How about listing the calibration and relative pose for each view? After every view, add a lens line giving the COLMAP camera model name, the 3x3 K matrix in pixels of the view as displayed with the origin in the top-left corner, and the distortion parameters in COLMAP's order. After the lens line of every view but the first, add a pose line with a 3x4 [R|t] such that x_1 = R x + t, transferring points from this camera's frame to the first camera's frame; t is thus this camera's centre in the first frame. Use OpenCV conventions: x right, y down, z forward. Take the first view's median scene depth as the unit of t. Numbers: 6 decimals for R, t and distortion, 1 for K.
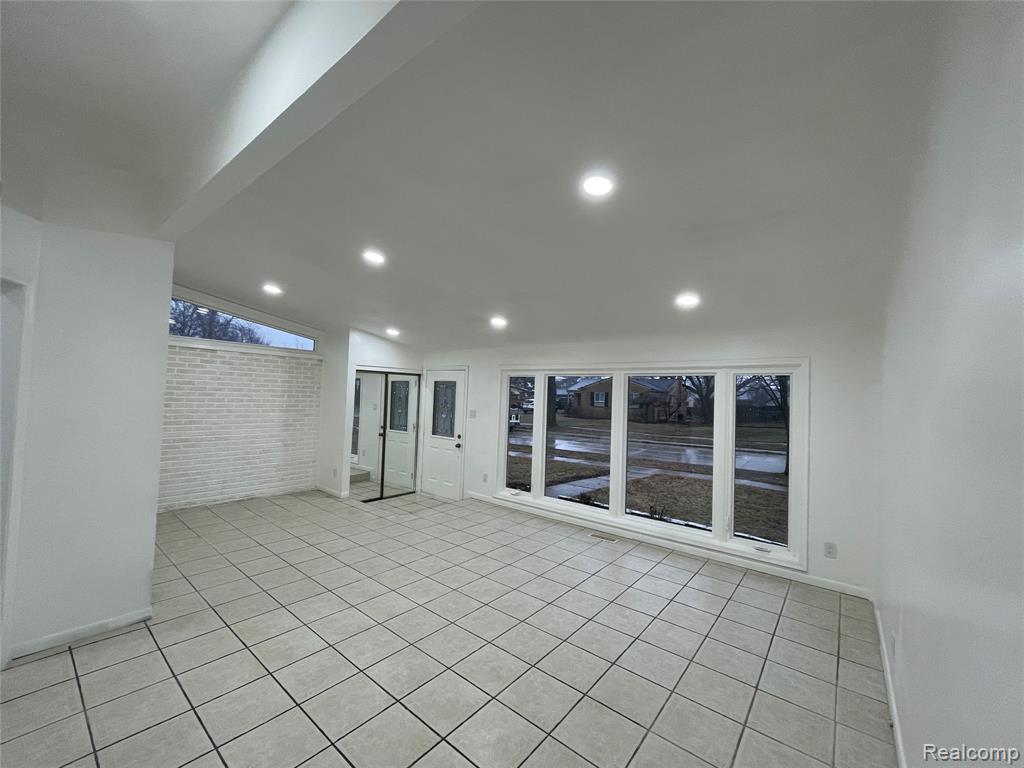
lens RADIAL K [[411.8, 0, 509.7], [0, 411.8, 385.5], [0, 0, 1]] dist [-0.003868, 0.001108]
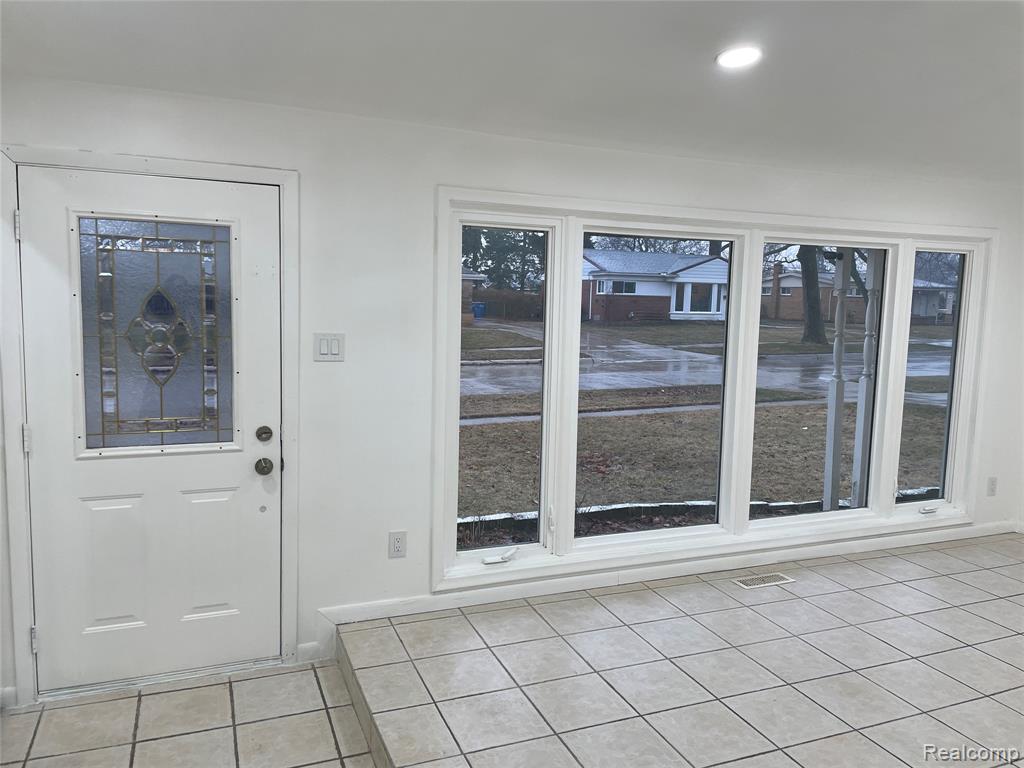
lens RADIAL K [[773.1, 0, 519.7], [0, 773.1, 380.1], [0, 0, 1]] dist [0.061451, -0.027658]
pose [[0.465864, -0.120070, 0.876672, -0.596525], [-0.032480, 0.987763, 0.152545, 0.005588], [-0.884260, -0.099540, 0.456263, 0.748039]]
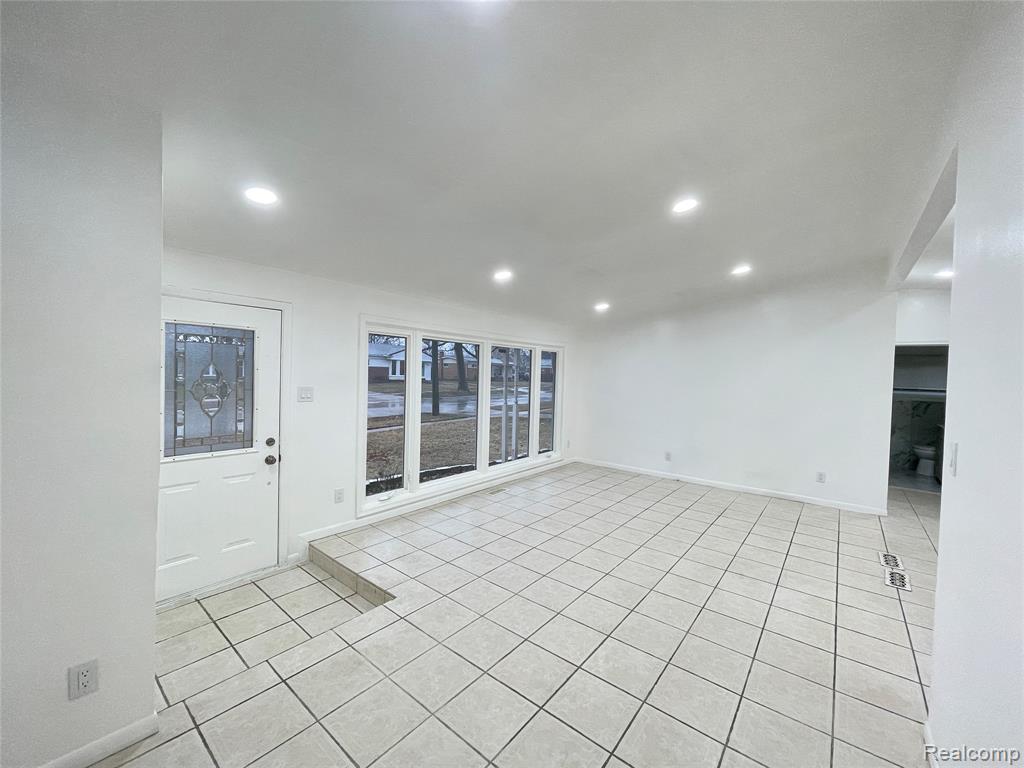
lens RADIAL K [[411.8, 0, 512.2], [0, 411.8, 382.9], [0, 0, 1]] dist [-0.003868, 0.001108]
pose [[-0.011097, -0.061589, 0.998040, -0.755903], [-0.055623, 0.996594, 0.060881, 0.005893], [-0.998390, -0.054838, -0.014485, 0.866622]]
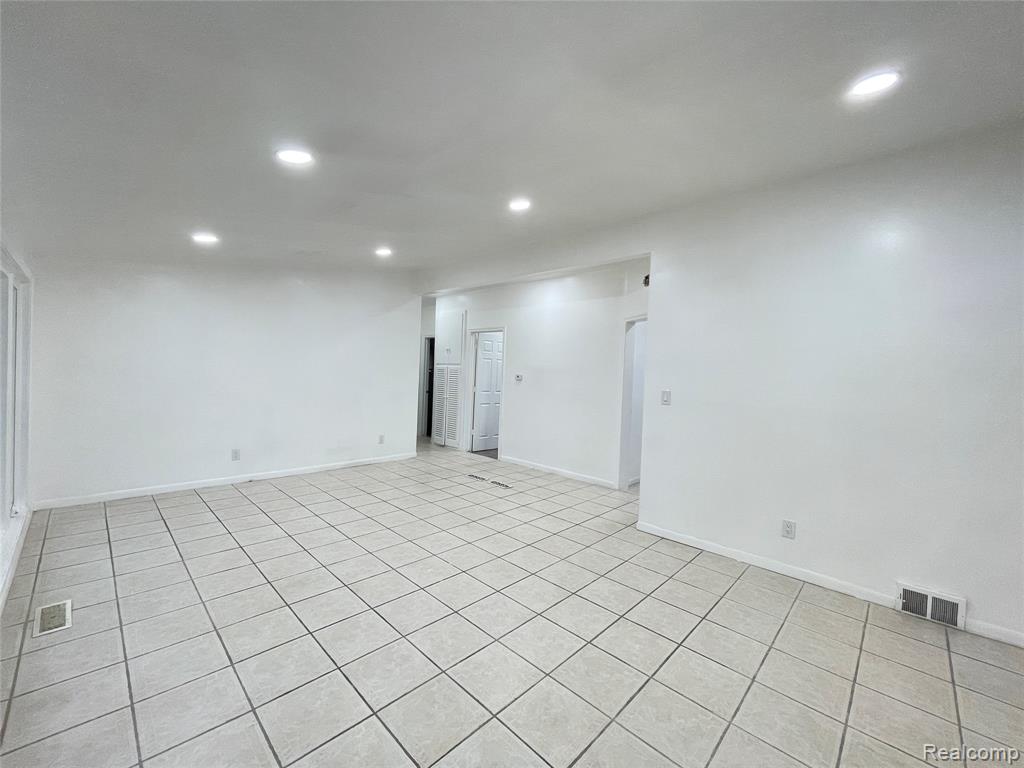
lens RADIAL K [[411.8, 0, 509.9], [0, 411.8, 381.9], [0, 0, 1]] dist [-0.003868, 0.001108]
pose [[-0.993950, -0.078919, 0.076382, -0.265605], [-0.079330, 0.996846, -0.002356, 0.055473], [-0.075955, -0.008402, -0.997076, 1.245599]]
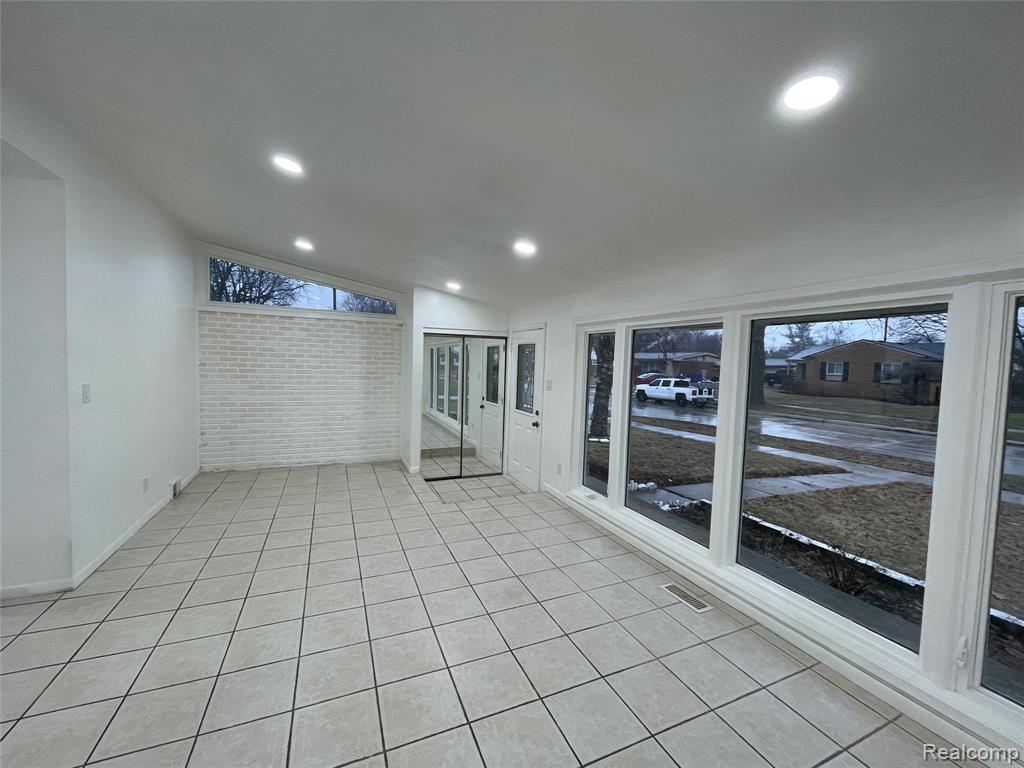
lens RADIAL K [[411.8, 0, 509.9], [0, 411.8, 384.9], [0, 0, 1]] dist [-0.003868, 0.001108]
pose [[0.890278, 0.018425, -0.455045, 0.231540], [0.011919, 0.997896, 0.063726, 0.022651], [0.455262, -0.062158, 0.888185, 0.331200]]
